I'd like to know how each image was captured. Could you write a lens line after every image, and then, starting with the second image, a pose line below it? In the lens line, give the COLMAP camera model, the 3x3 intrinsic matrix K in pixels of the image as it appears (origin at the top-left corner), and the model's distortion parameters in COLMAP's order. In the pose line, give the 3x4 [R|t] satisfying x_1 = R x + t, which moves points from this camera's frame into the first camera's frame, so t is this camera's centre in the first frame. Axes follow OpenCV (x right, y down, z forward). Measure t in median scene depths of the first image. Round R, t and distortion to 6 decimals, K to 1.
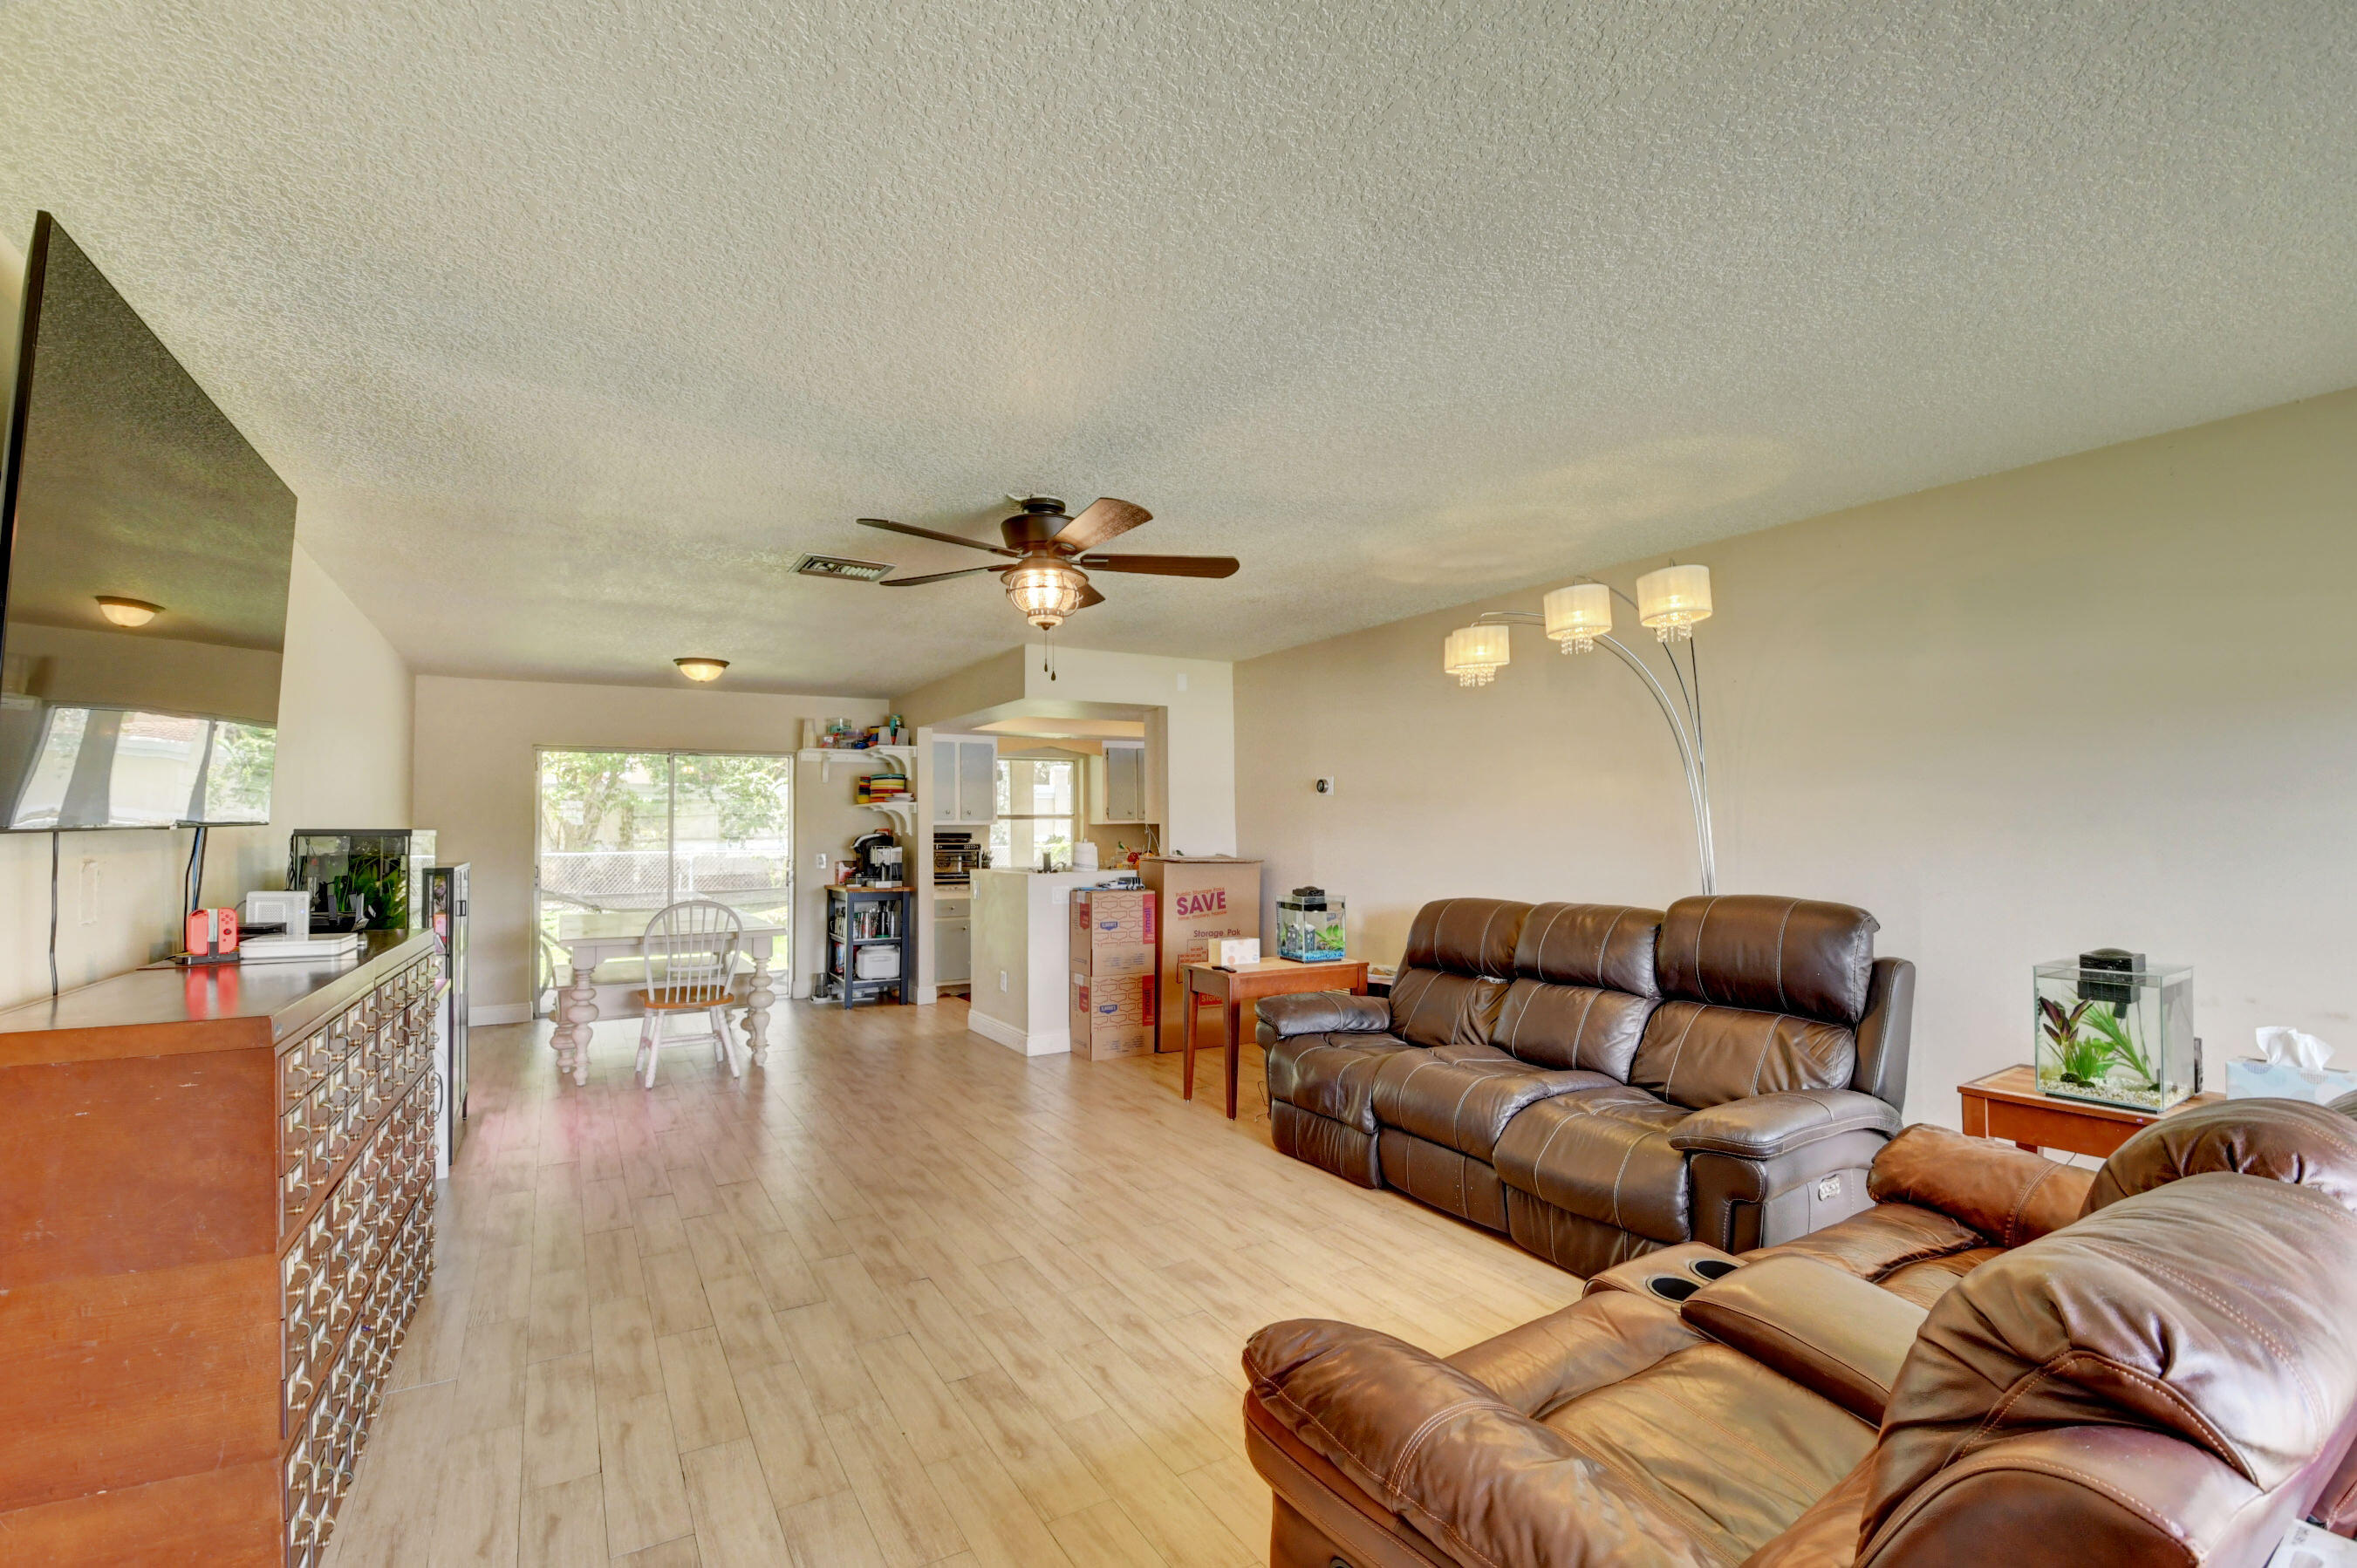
lens RADIAL K [[1035.6, 0, 1171.2], [0, 1035.6, 790.7], [0, 0, 1]] dist [0.021254, -0.031698]
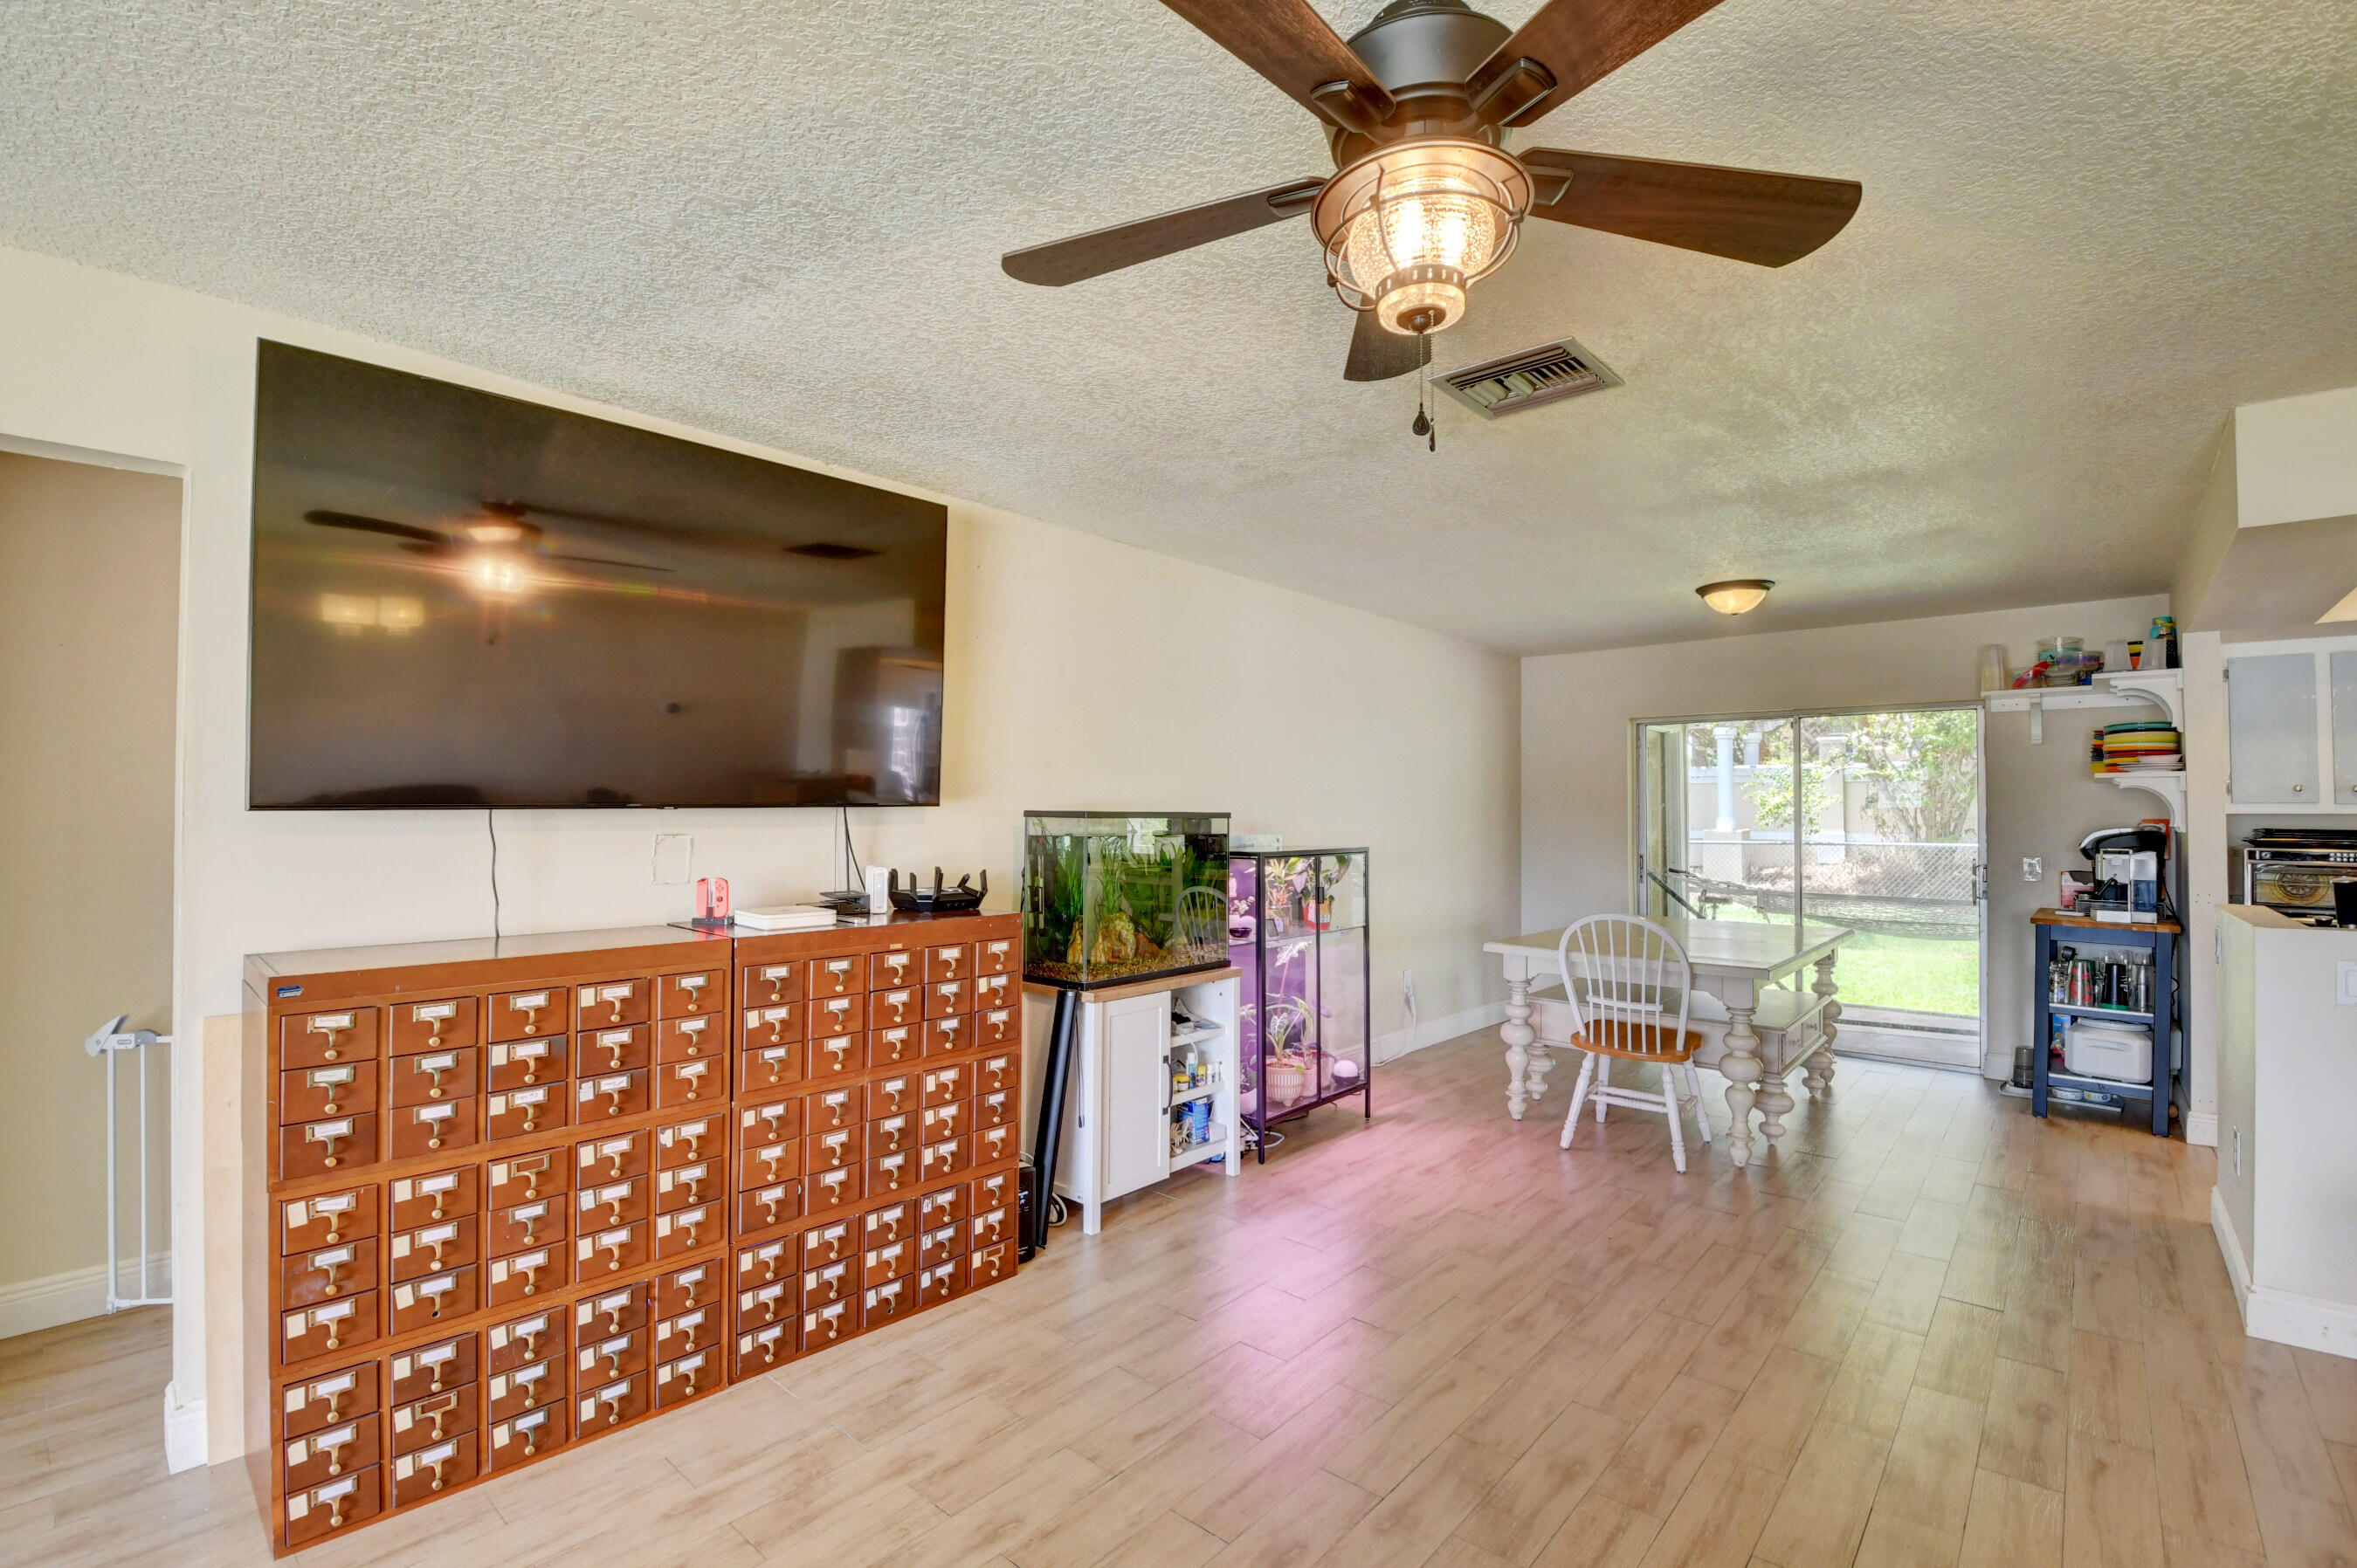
lens RADIAL K [[1033.8, 0, 1175.2], [0, 1033.8, 790.4], [0, 0, 1]] dist [0.021929, -0.031665]
pose [[0.314088, -0.010409, -0.949337, 0.100281], [0.024161, 0.999704, -0.002968, 0.010000], [0.949086, -0.022005, 0.314247, 0.333063]]
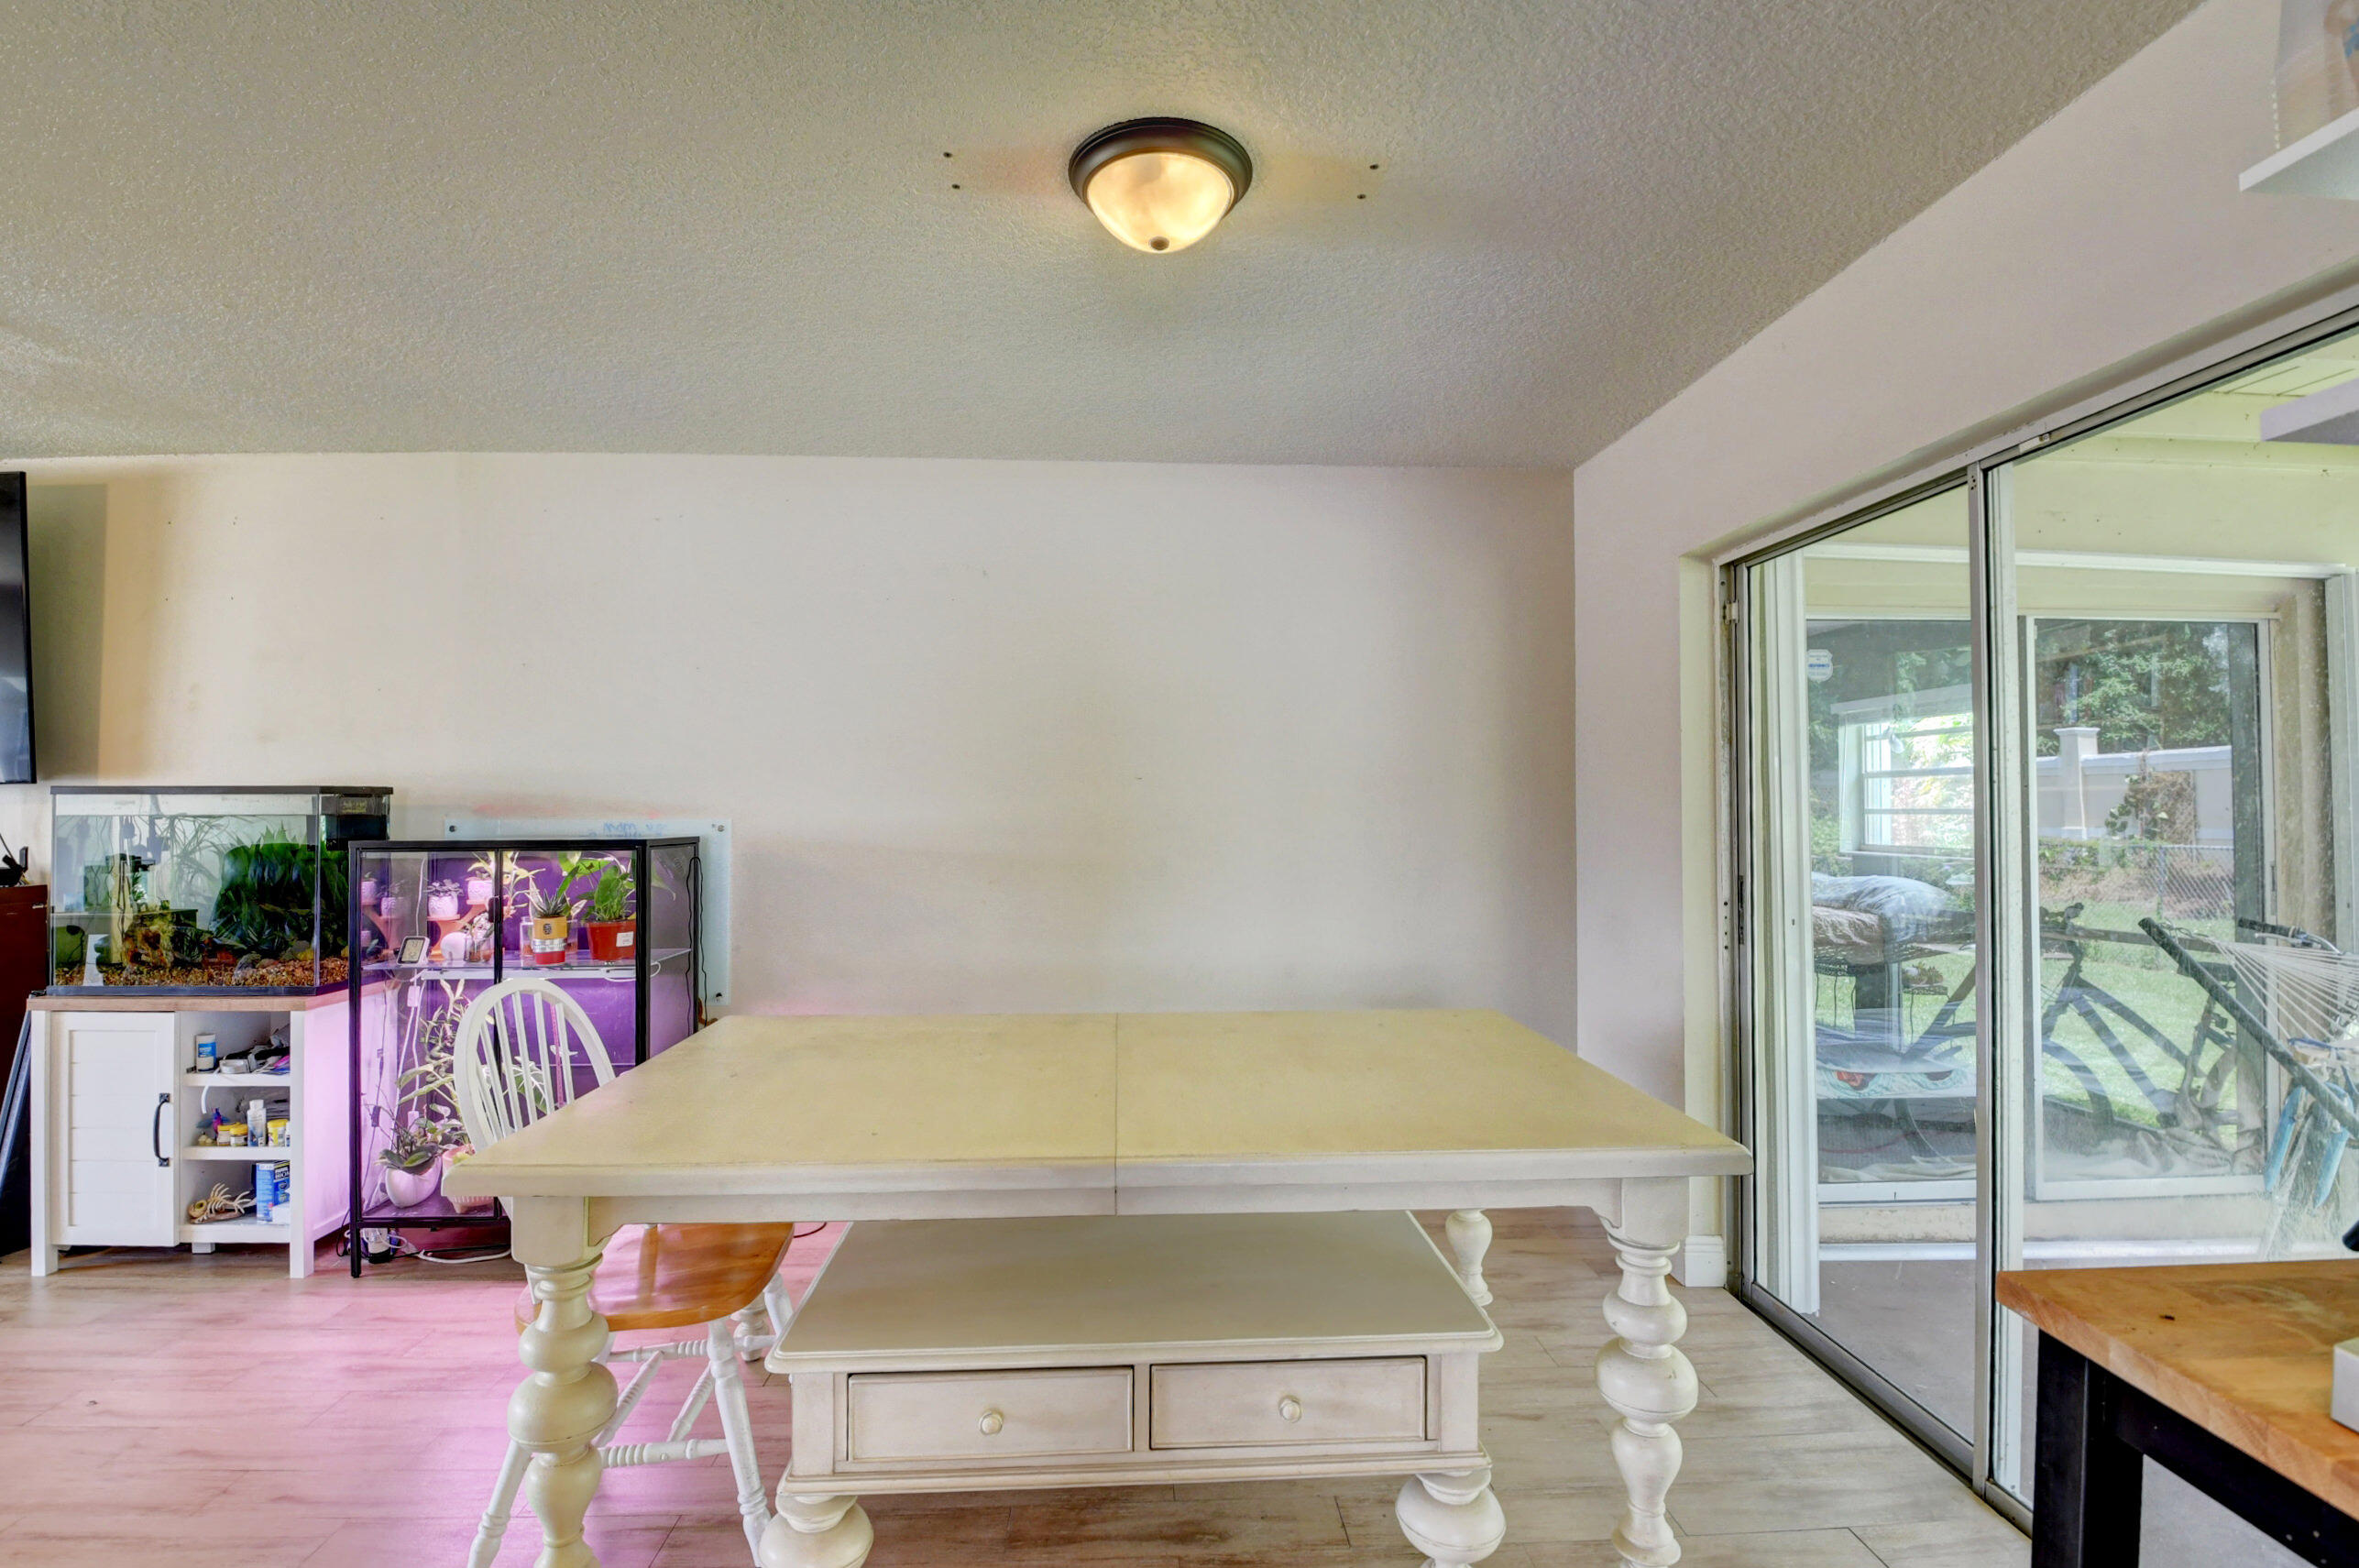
lens RADIAL K [[1064.3, 0, 1173.4], [0, 1064.3, 790.8], [0, 0, 1]] dist [-0.001263, -0.017706]
pose [[-0.446691, -0.002979, -0.894684, -0.168810], [0.034954, 0.999173, -0.020779, 0.040125], [0.894005, -0.040554, -0.446217, 0.955953]]
